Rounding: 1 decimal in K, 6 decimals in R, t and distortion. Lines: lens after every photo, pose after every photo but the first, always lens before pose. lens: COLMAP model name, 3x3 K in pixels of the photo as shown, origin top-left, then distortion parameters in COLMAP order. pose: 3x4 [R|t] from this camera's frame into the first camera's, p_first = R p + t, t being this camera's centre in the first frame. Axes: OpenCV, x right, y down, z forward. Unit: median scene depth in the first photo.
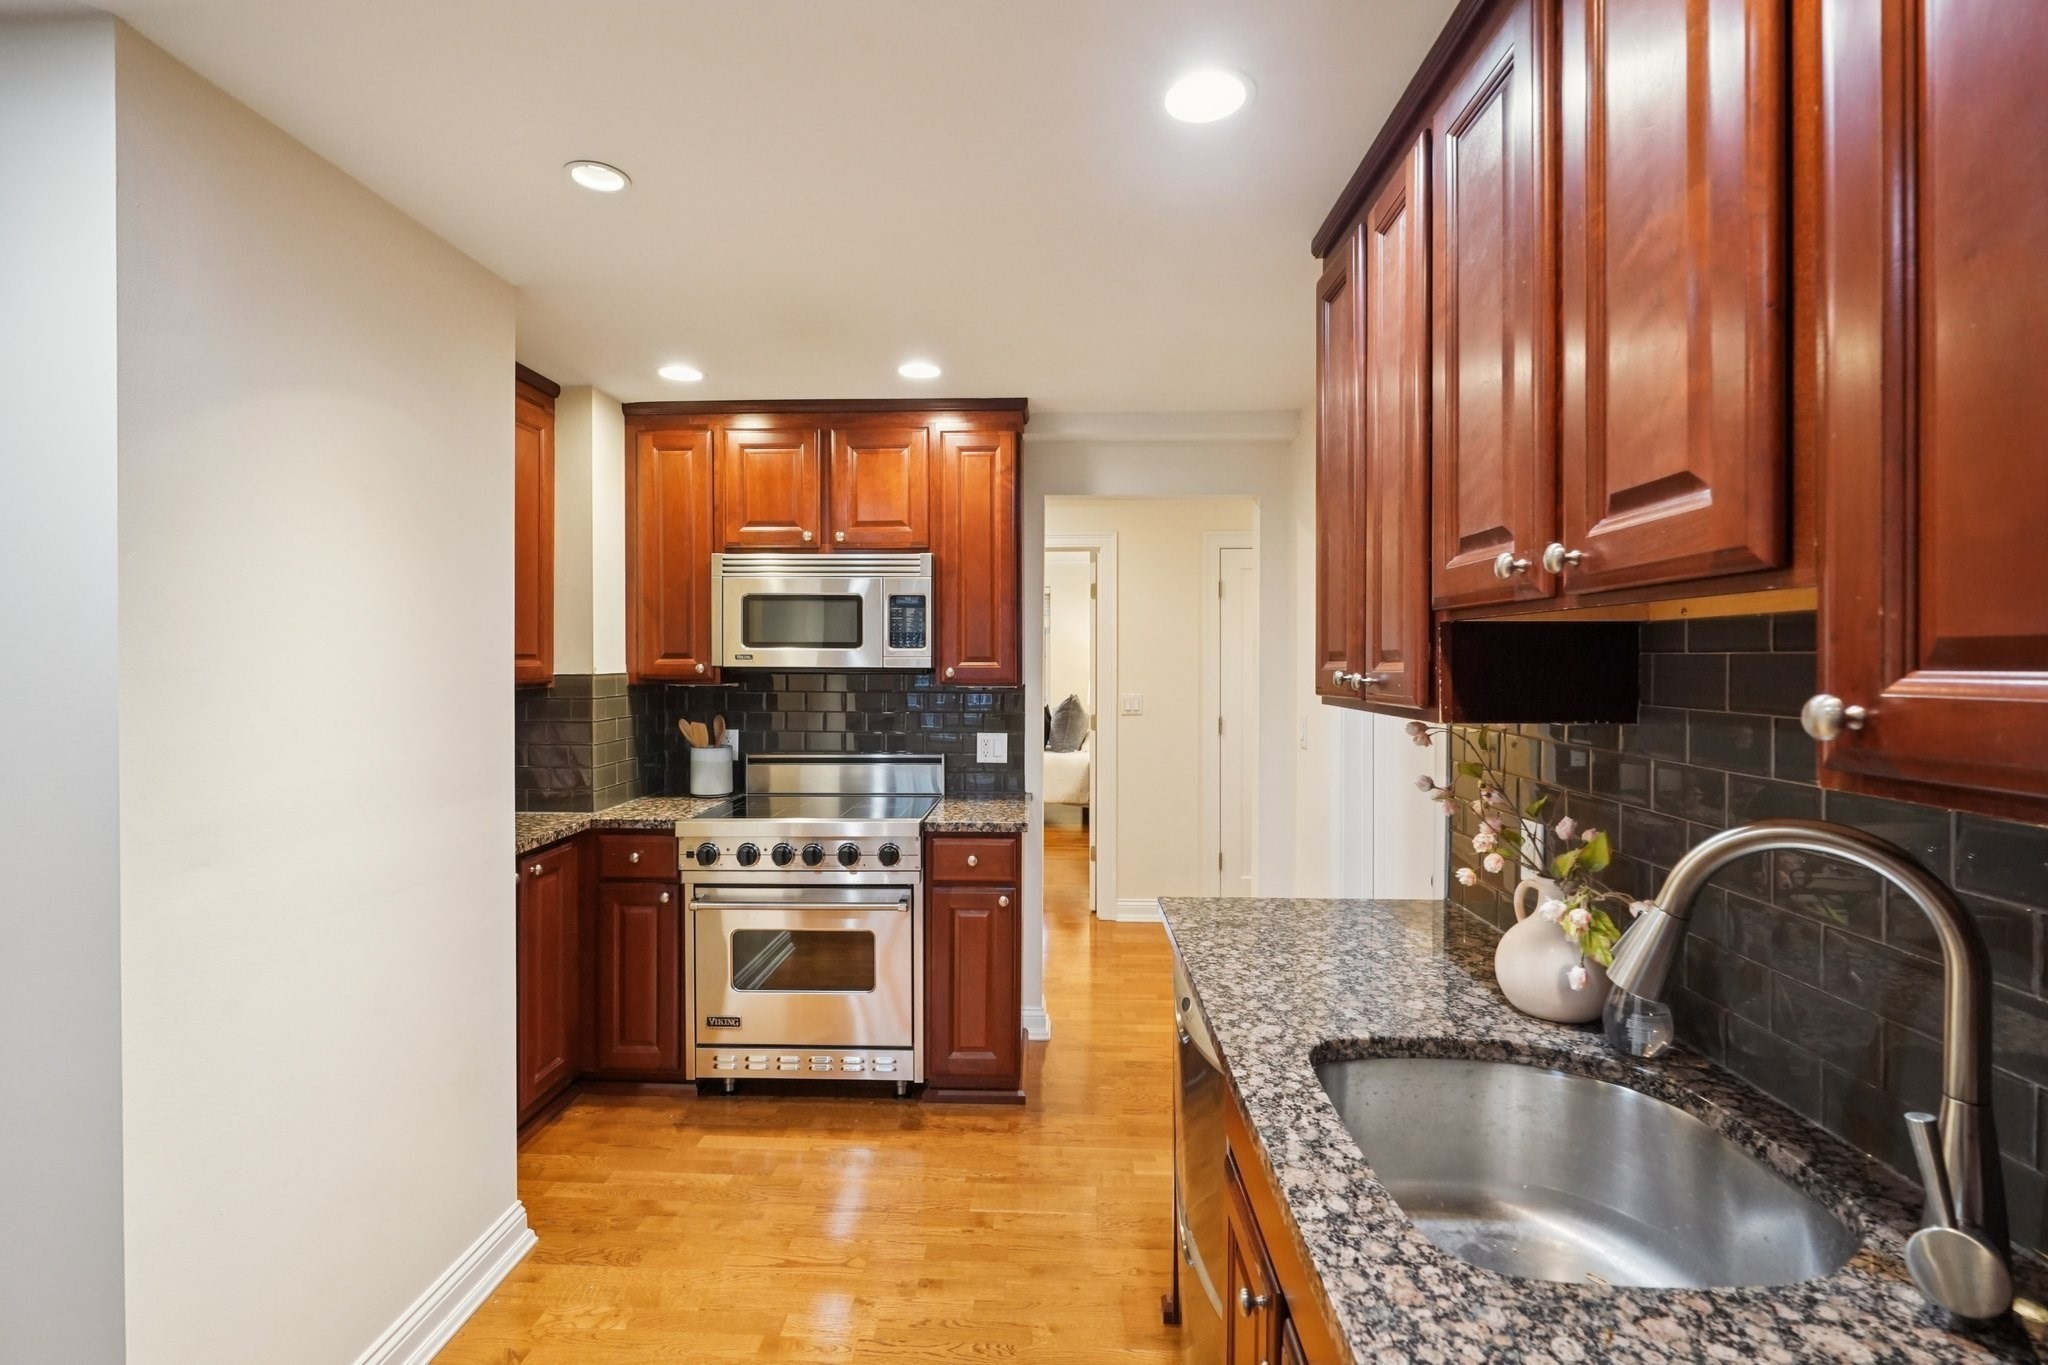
lens RADIAL K [[942.2, 0, 1024.3], [0, 942.2, 662.9], [0, 0, 1]] dist [-0.031739, 0.011628]
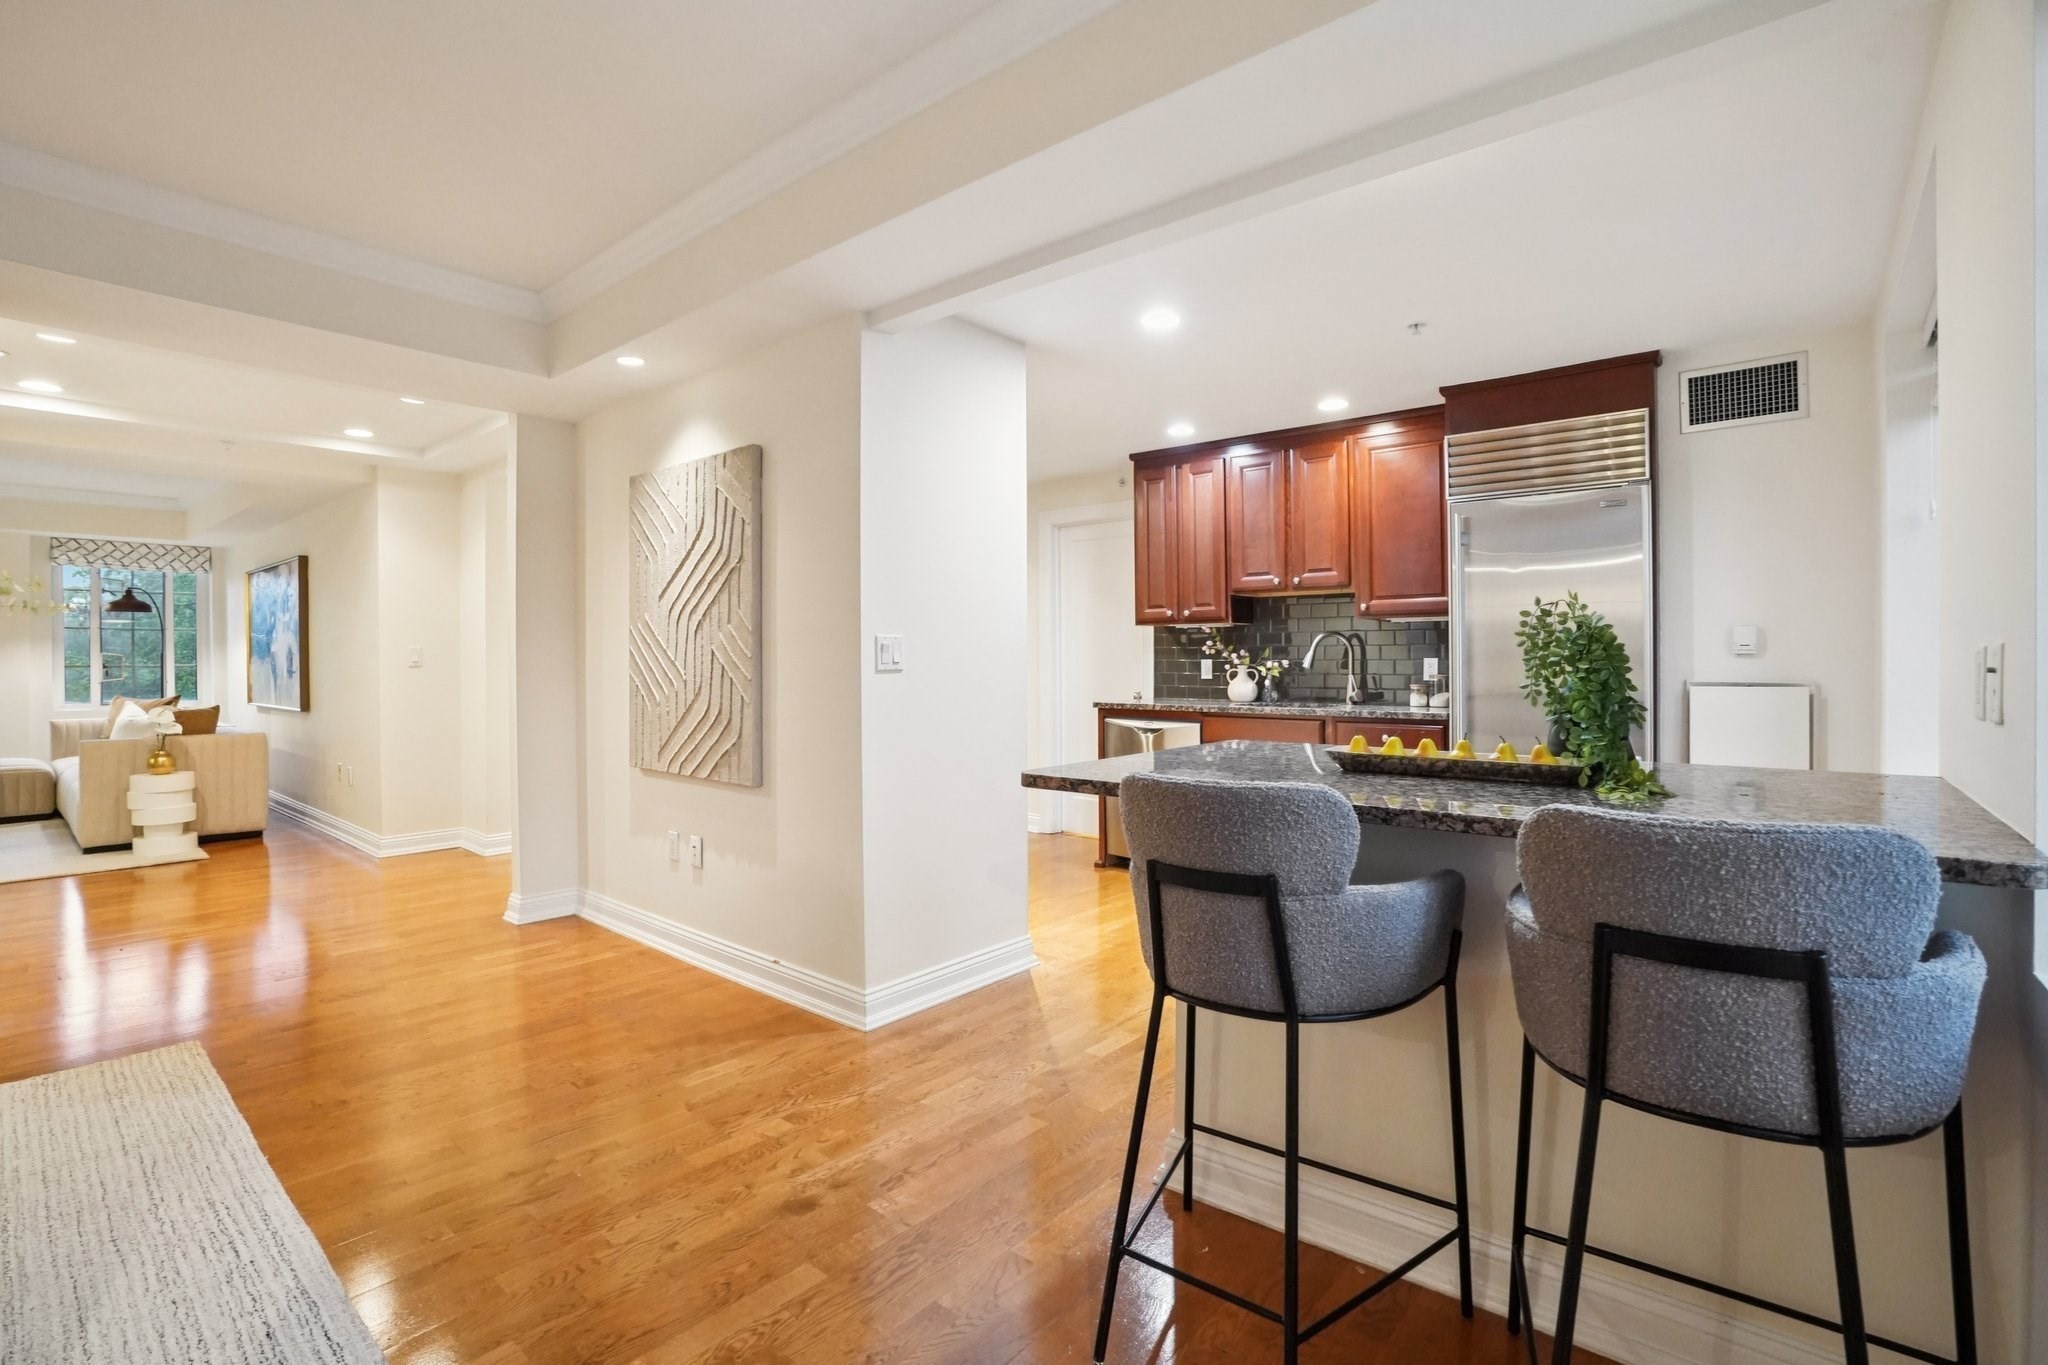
lens RADIAL K [[942.2, 0, 1001.0], [0, 942.2, 657.7], [0, 0, 1]] dist [-0.031739, 0.011628]
pose [[0.621810, -0.004211, 0.783157, -3.779232], [0.006869, 0.999976, -0.000077, 0.248654], [-0.783138, 0.005428, 0.621825, -0.744788]]
